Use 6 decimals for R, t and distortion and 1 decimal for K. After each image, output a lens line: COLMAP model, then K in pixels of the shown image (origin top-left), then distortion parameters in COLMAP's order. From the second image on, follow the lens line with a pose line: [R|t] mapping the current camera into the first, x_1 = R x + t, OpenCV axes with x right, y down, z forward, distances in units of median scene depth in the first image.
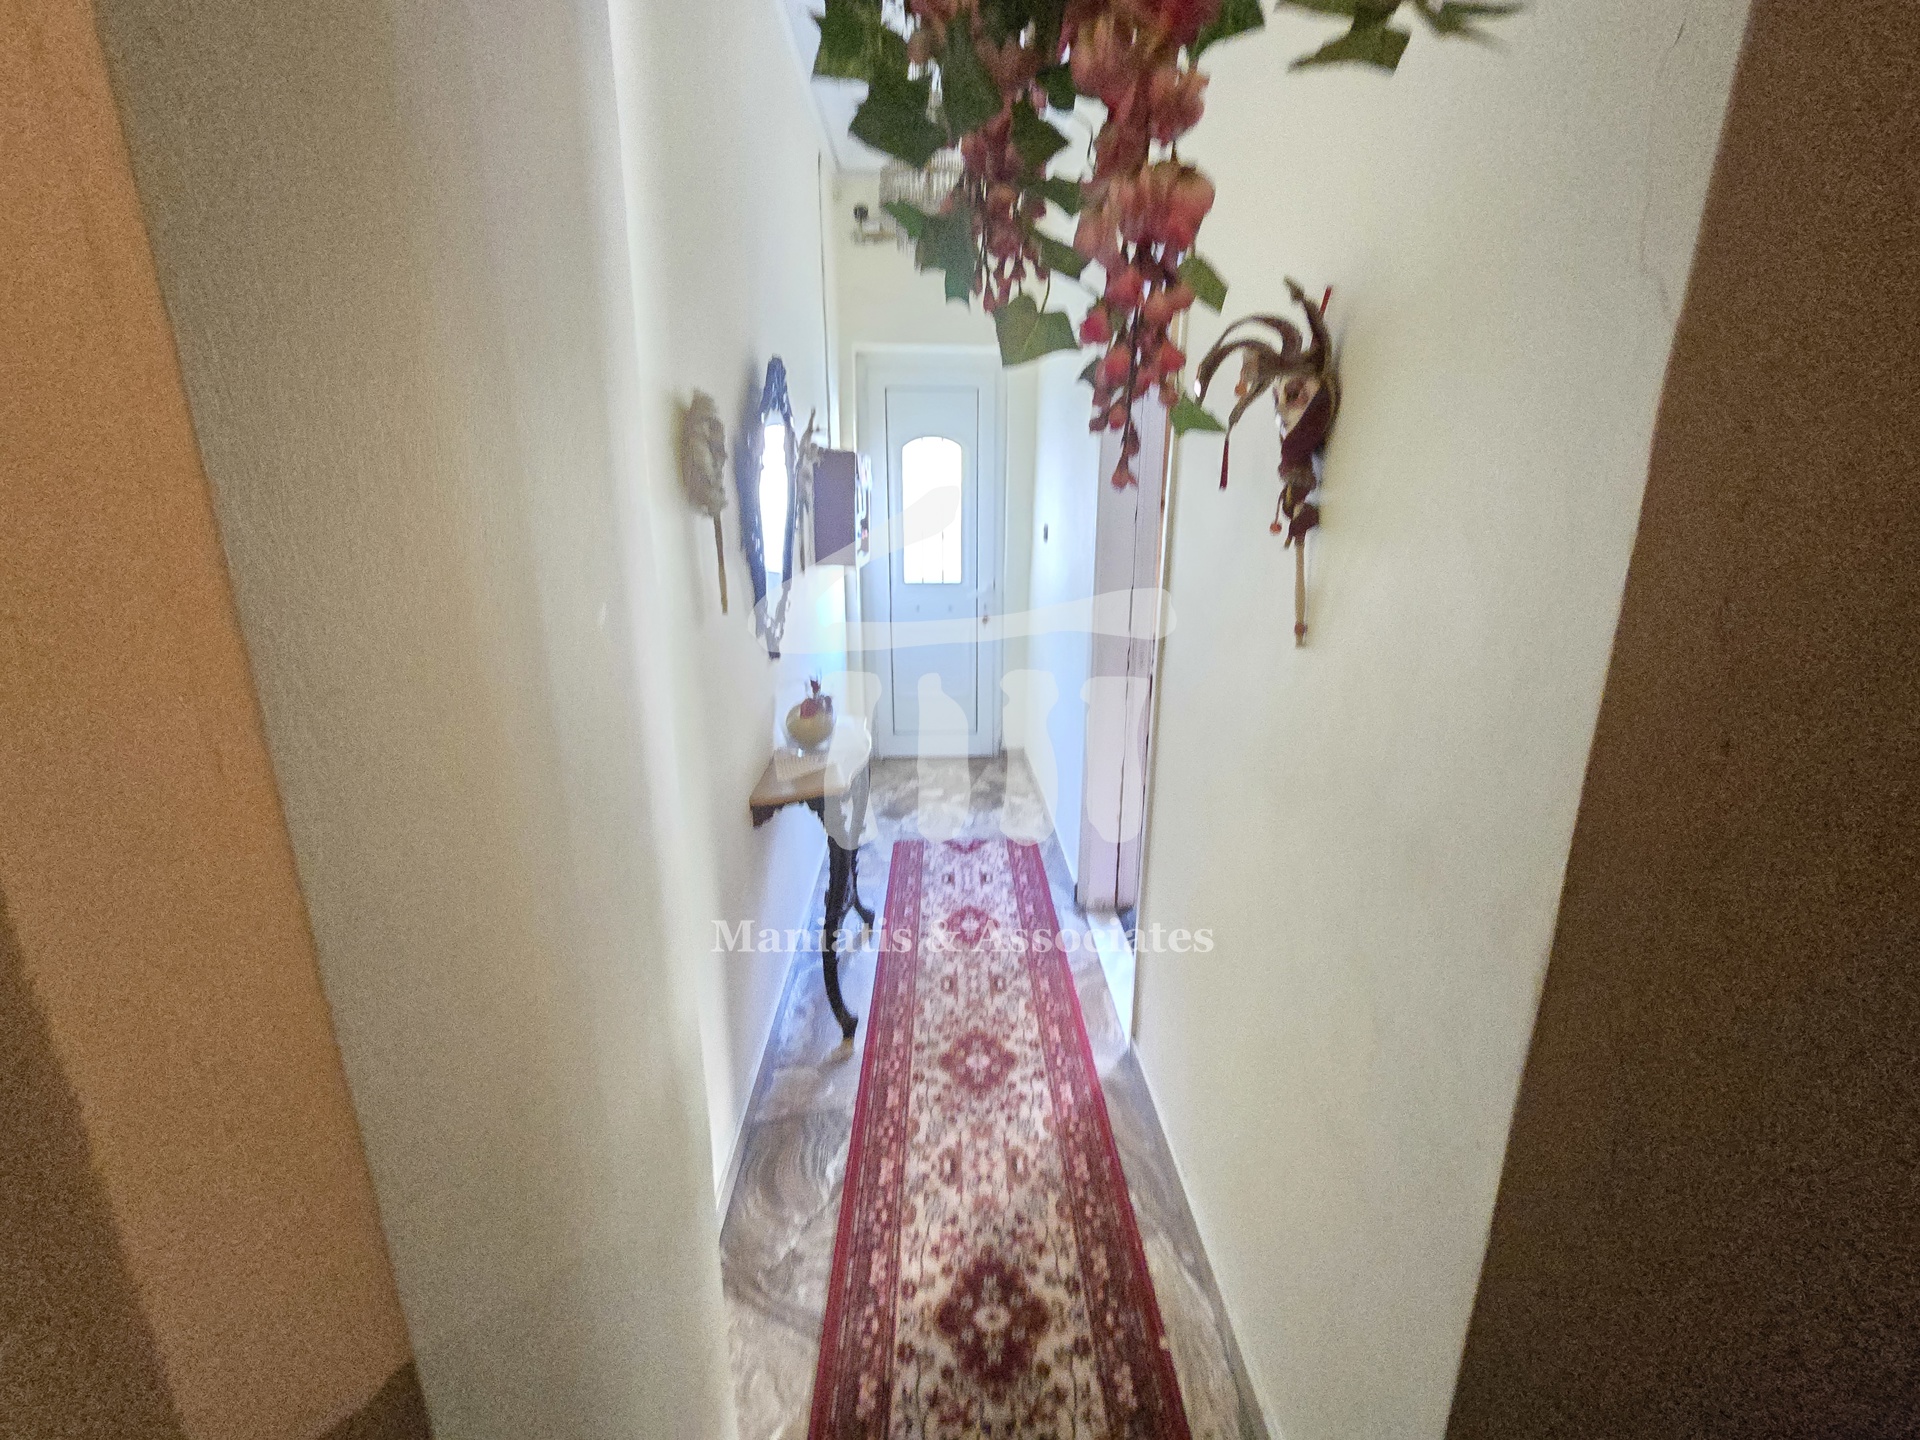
lens RADIAL K [[788.0, 0, 959.5], [0, 788.0, 713.6], [0, 0, 1]] dist [-0.000430, 0.000242]
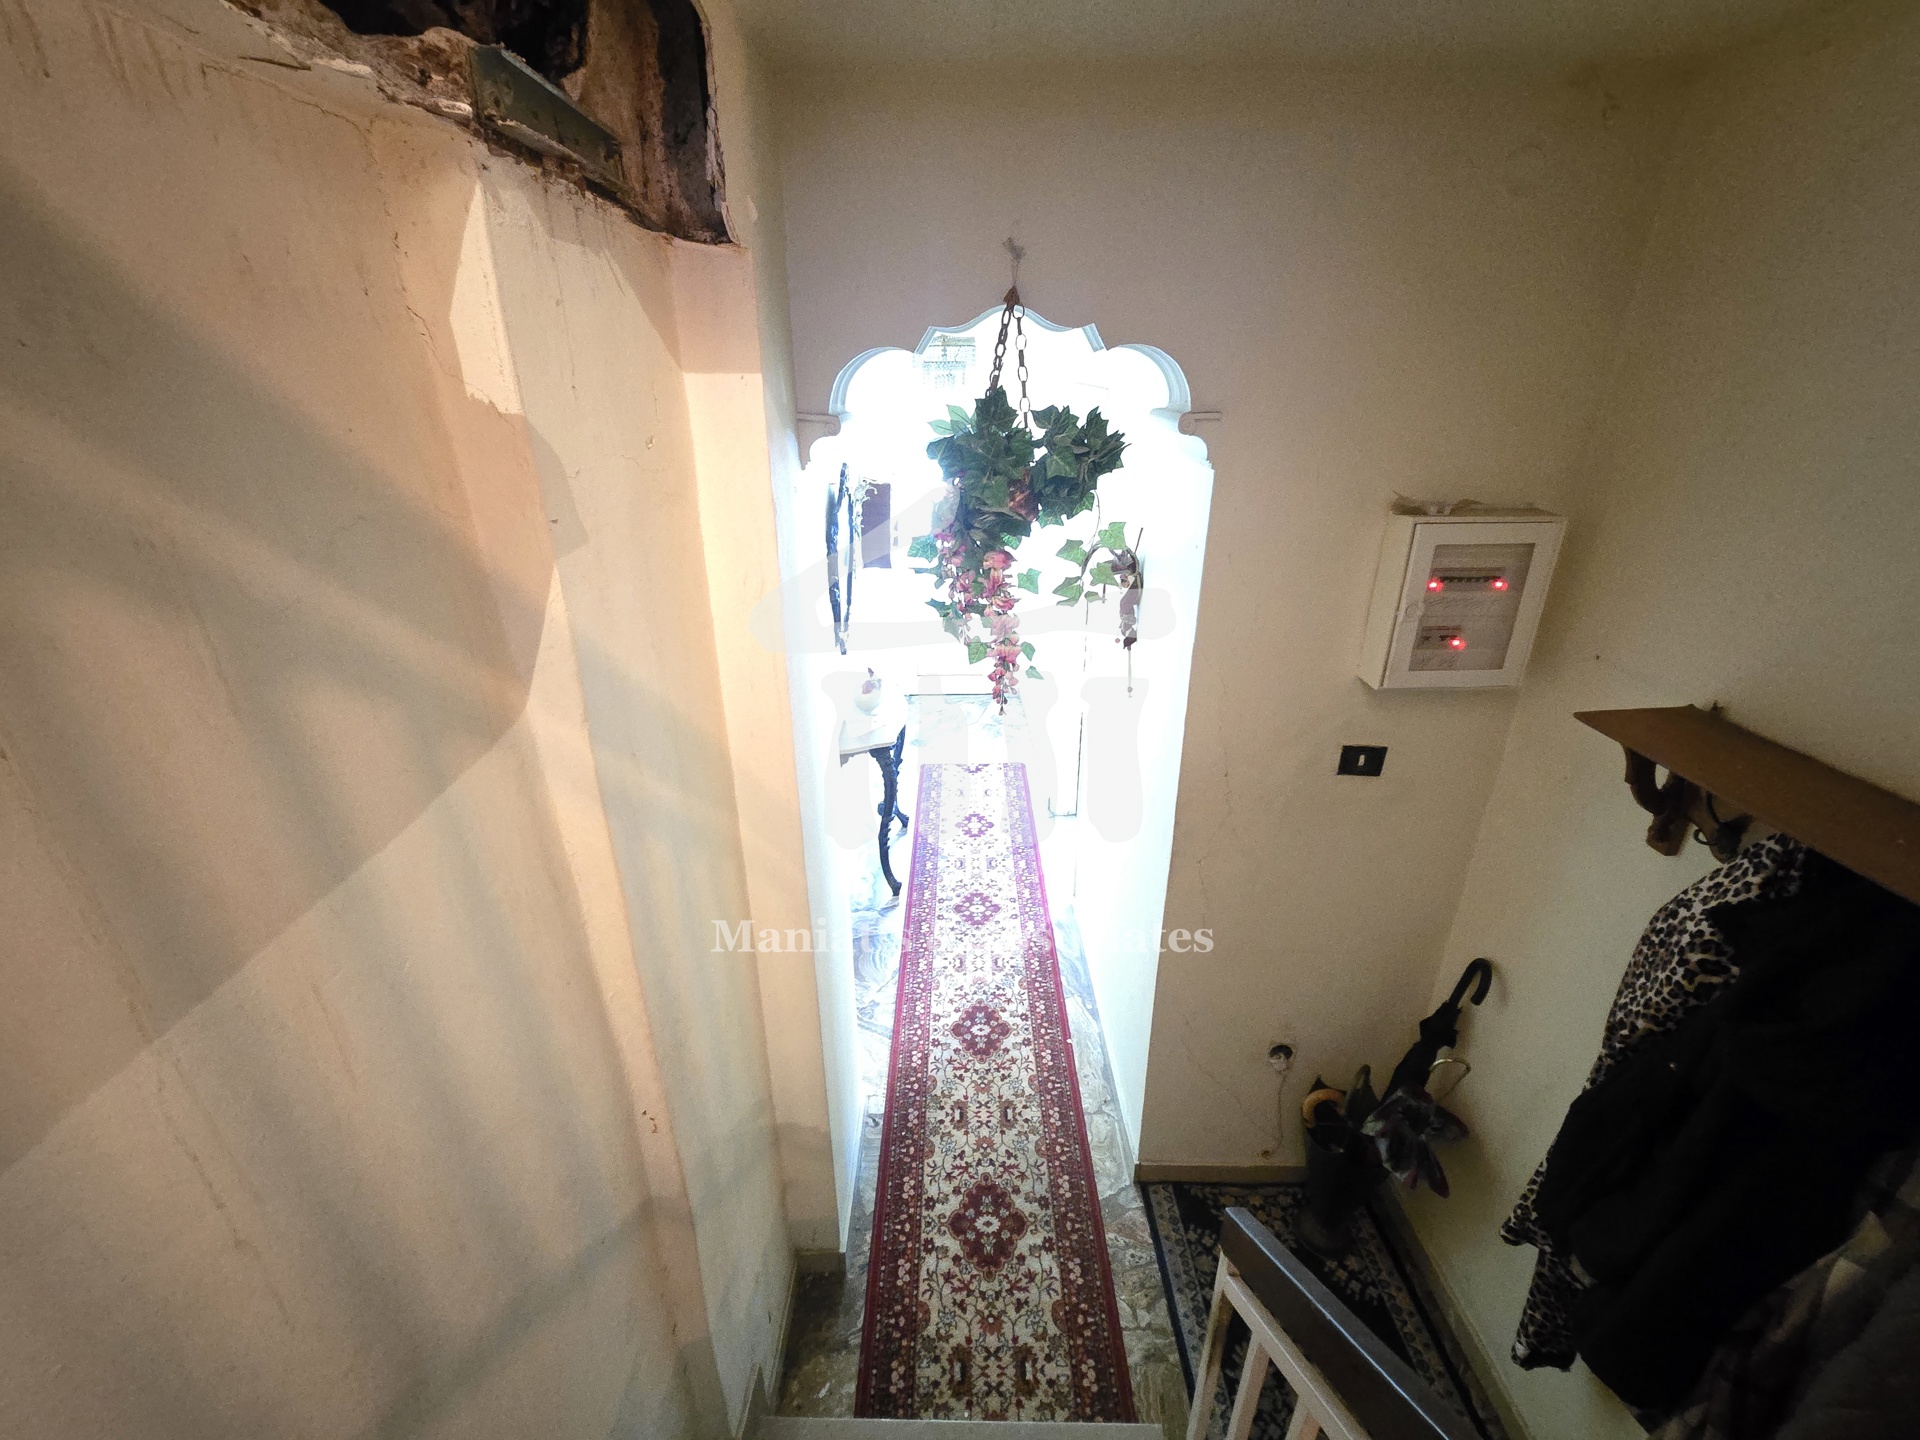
lens RADIAL K [[788.0, 0, 959.0], [0, 788.0, 719.9], [0, 0, 1]] dist [-0.000430, 0.000242]
pose [[0.999775, 0.001164, -0.021160, 0.024692], [0.001780, 0.990351, 0.138570, -0.204679], [0.021117, -0.138577, 0.990127, -0.672684]]
